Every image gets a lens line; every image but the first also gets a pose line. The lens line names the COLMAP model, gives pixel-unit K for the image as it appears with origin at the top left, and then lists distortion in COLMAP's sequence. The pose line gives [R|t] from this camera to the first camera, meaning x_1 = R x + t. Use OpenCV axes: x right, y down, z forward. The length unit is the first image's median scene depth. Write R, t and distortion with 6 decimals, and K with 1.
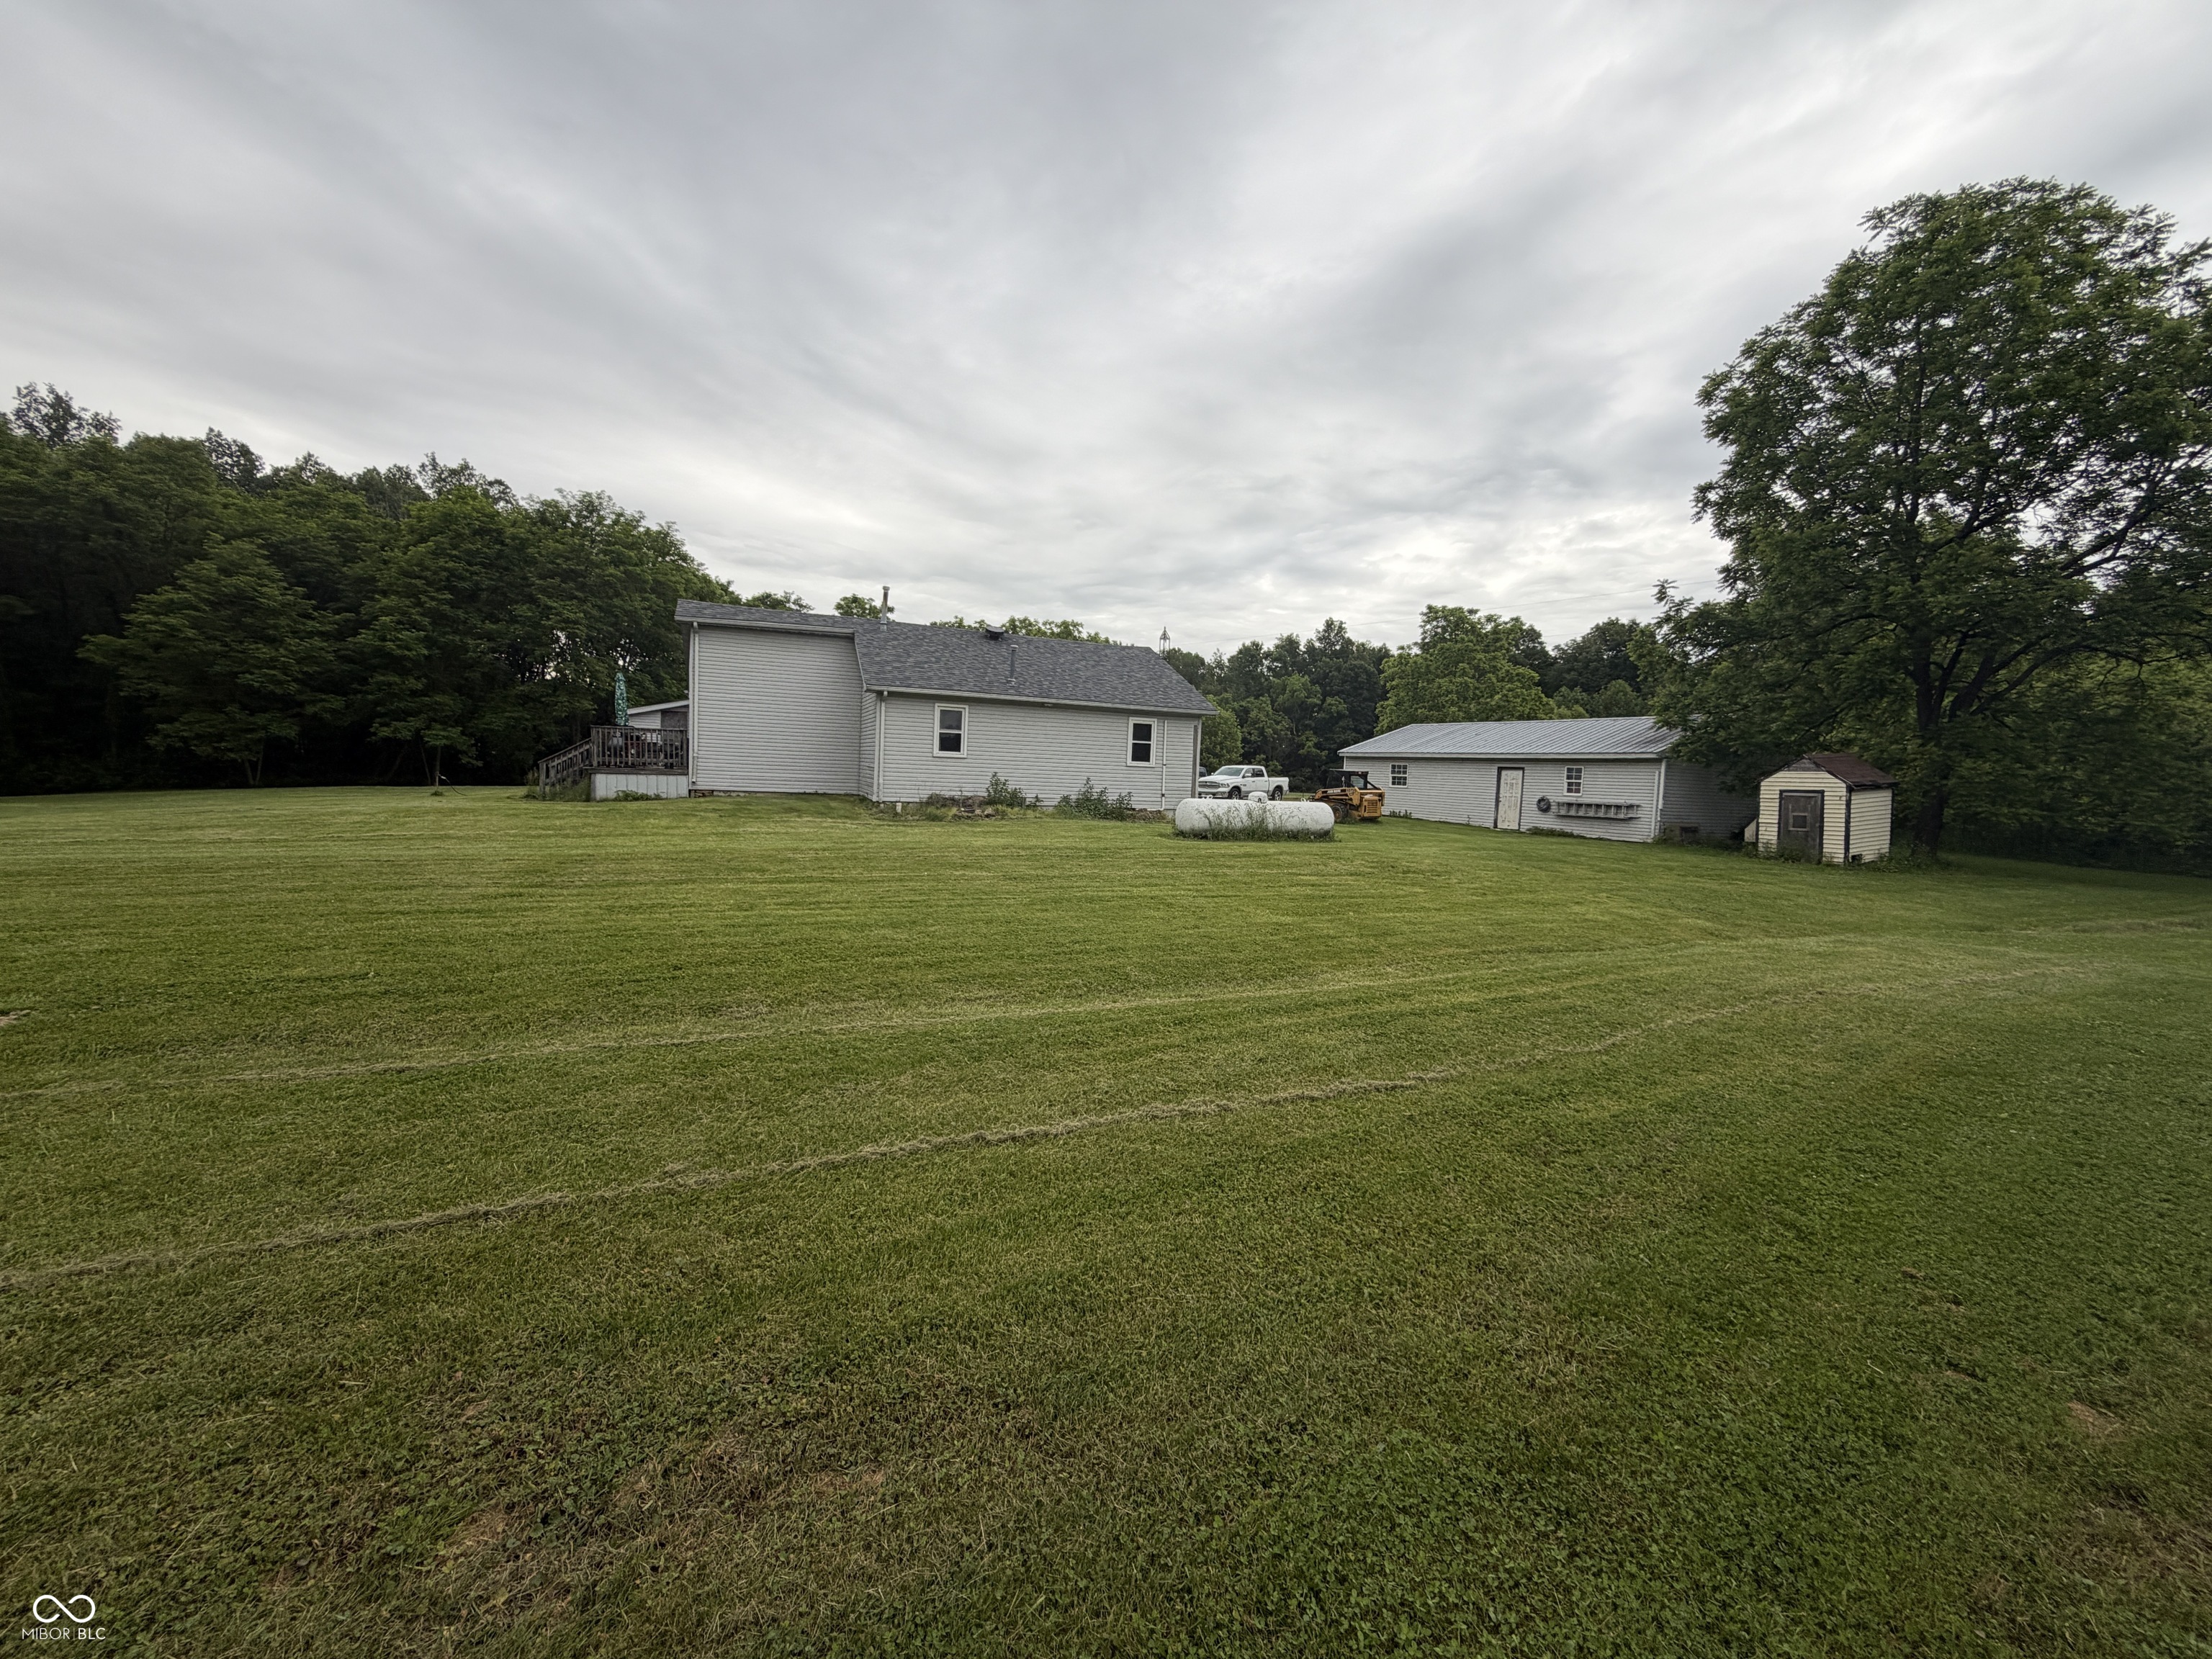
lens RADIAL K [[891.1, 0, 1106.0], [0, 891.1, 829.5], [0, 0, 1]] dist [0.000559, 0.000020]
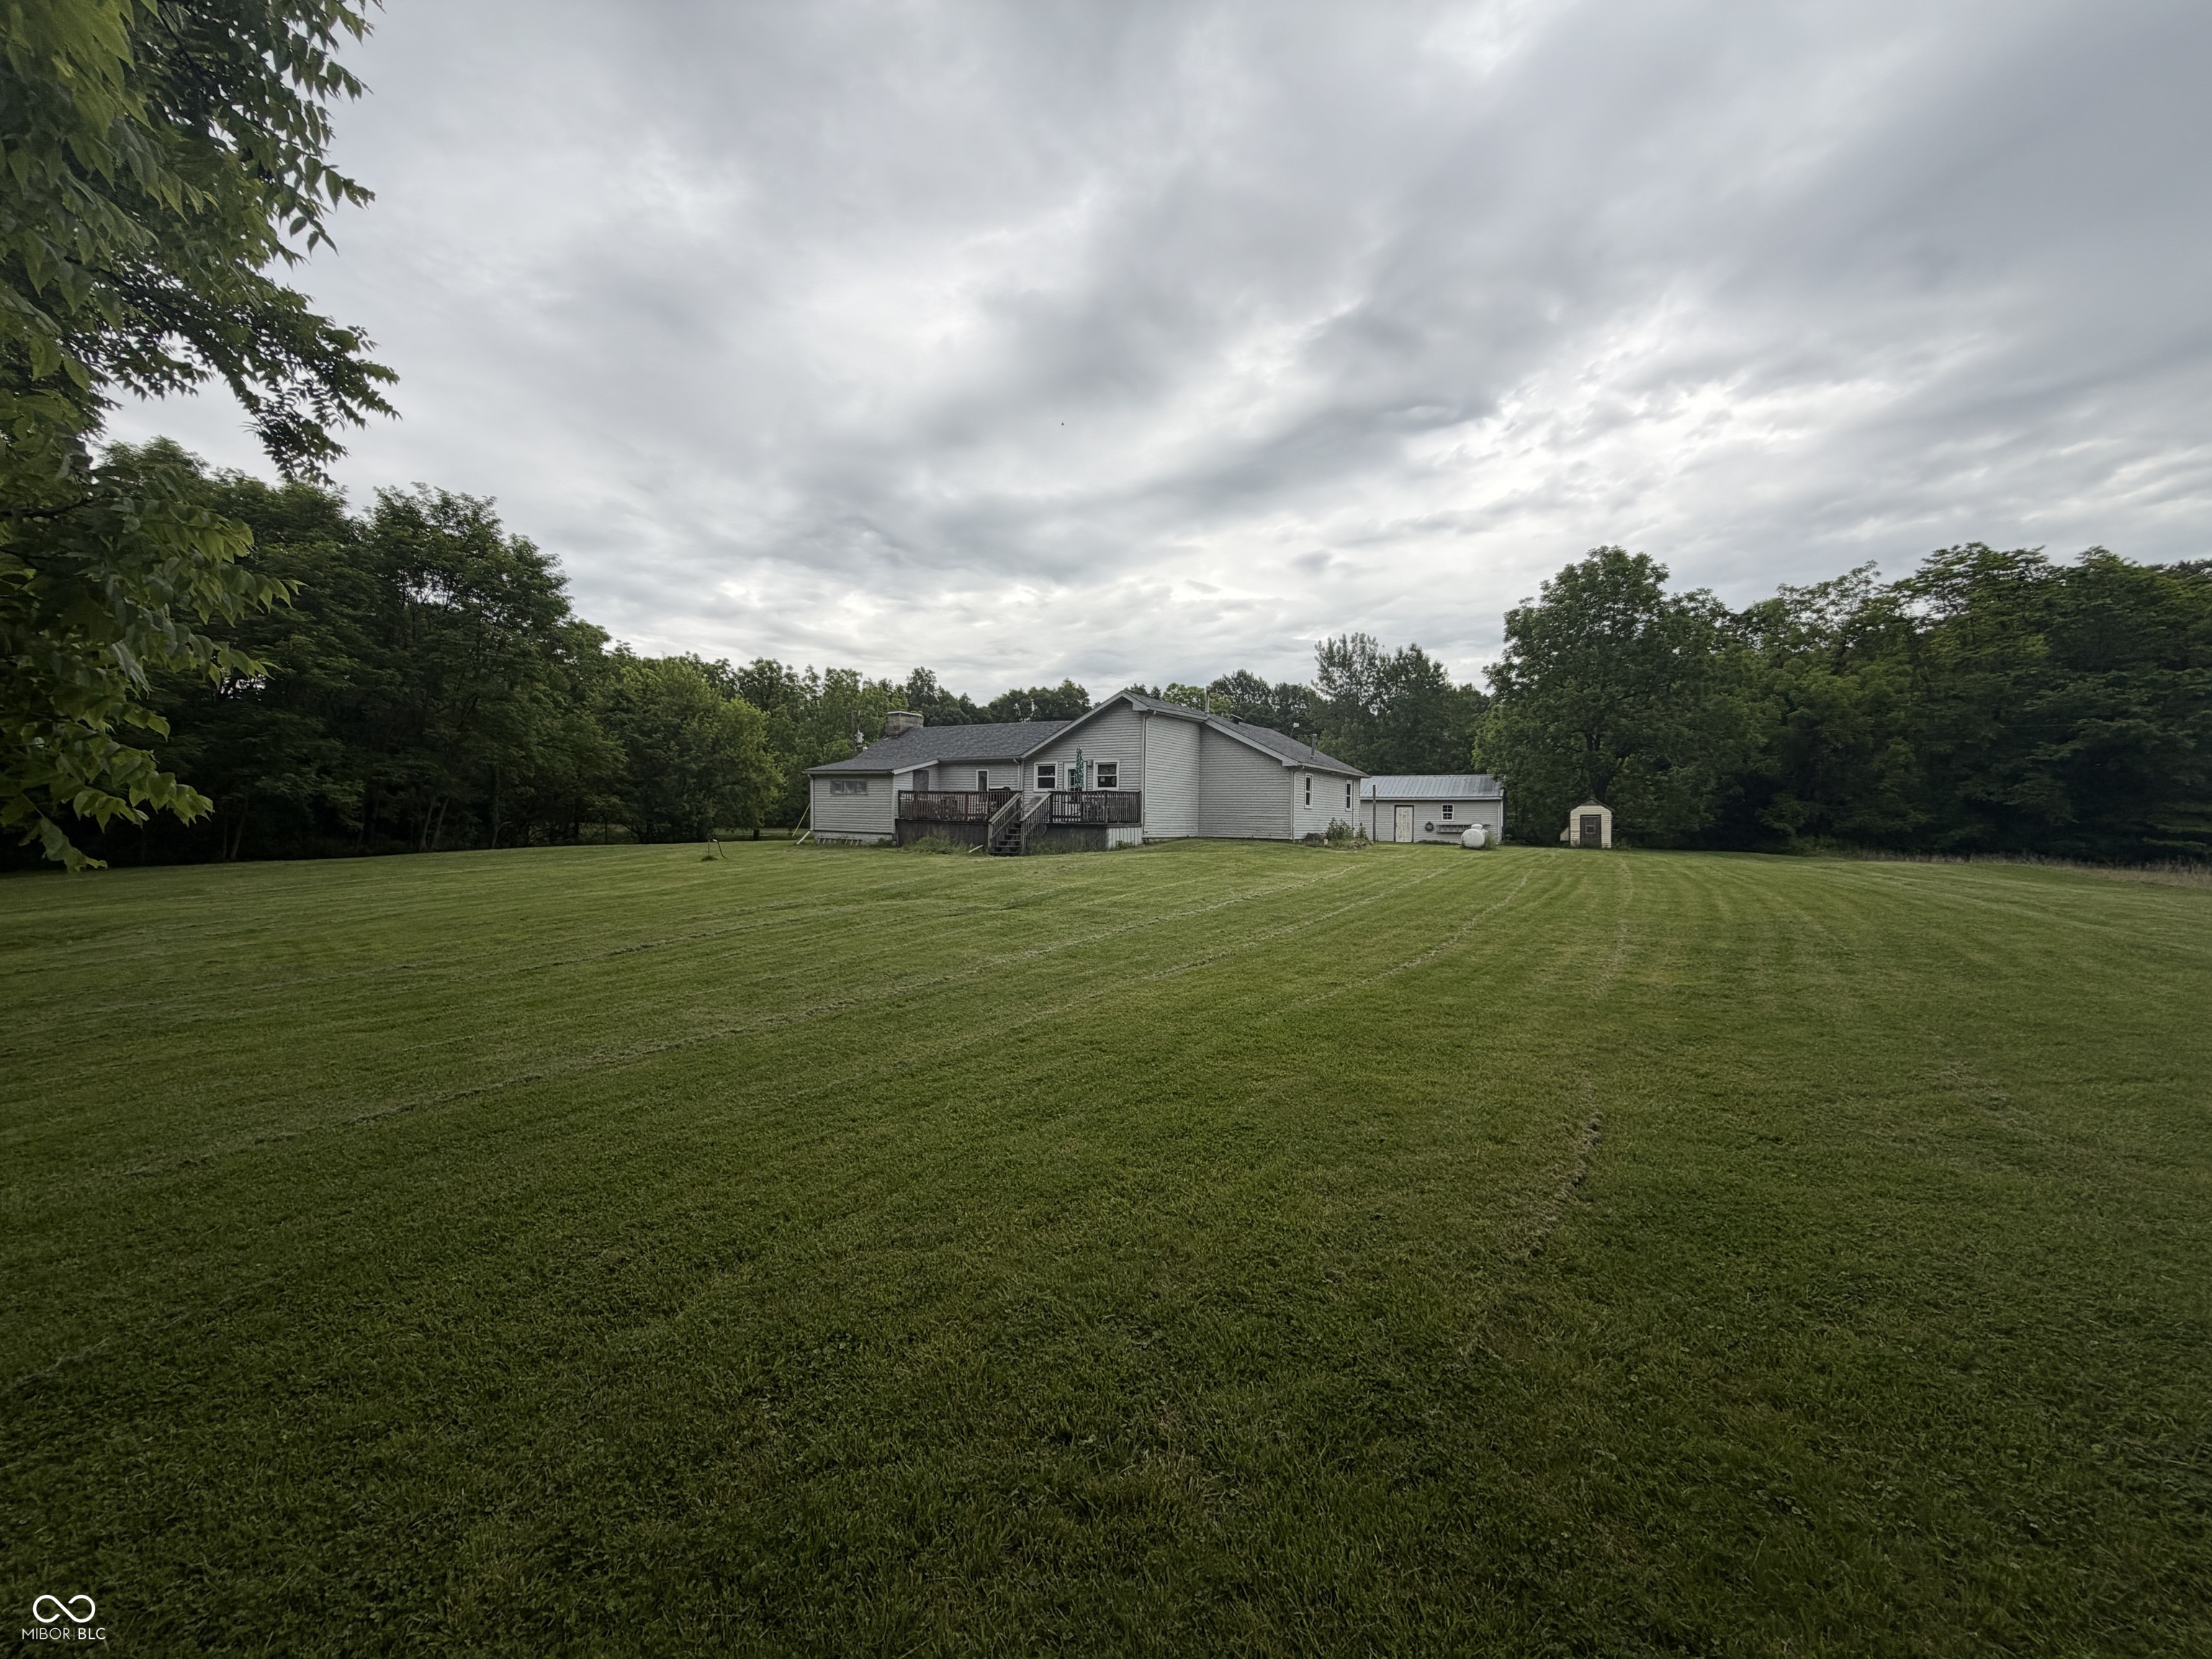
lens RADIAL K [[891.1, 0, 1106.0], [0, 891.1, 829.5], [0, 0, 1]] dist [0.000559, 0.000020]
pose [[0.795925, -0.037883, 0.604209, -1.142670], [0.059695, 0.998088, -0.016057, -0.034523], [-0.602445, 0.048849, 0.796664, -0.007126]]
